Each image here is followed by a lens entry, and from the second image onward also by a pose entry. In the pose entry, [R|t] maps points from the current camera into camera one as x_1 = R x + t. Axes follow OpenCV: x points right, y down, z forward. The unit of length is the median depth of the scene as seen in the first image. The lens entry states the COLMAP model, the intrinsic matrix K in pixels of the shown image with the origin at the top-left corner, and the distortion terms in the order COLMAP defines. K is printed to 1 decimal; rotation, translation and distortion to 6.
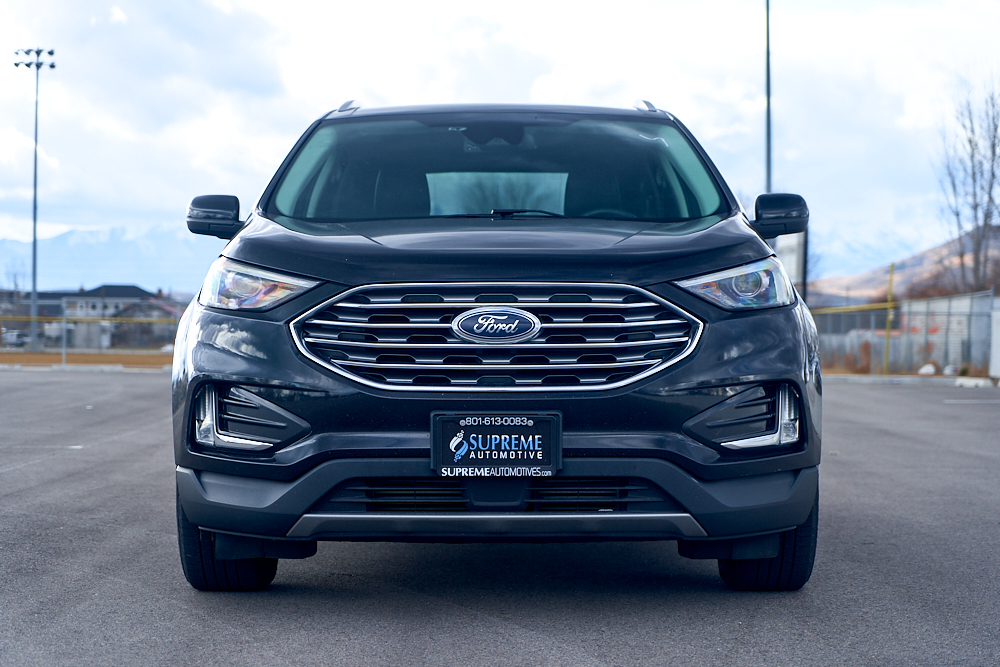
lens RADIAL K [[2094.6, 0, 500.6], [0, 2094.6, 334.8], [0, 0, 1]] dist [-0.066902, 0.000000]
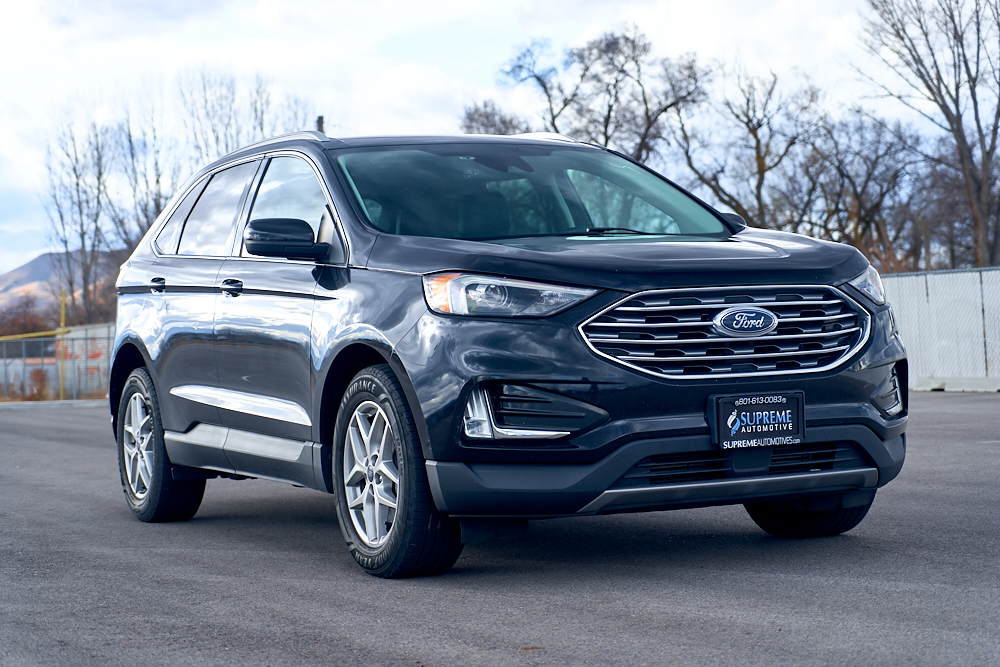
lens RADIAL K [[2094.6, 0, 496.8], [0, 2094.6, 333.1], [0, 0, 1]] dist [-0.066902, 0.000000]
pose [[0.883767, -0.033616, 0.466717, -0.687460], [0.040746, 0.999156, -0.005189, 0.002410], [-0.466149, 0.023603, 0.884391, 0.001922]]
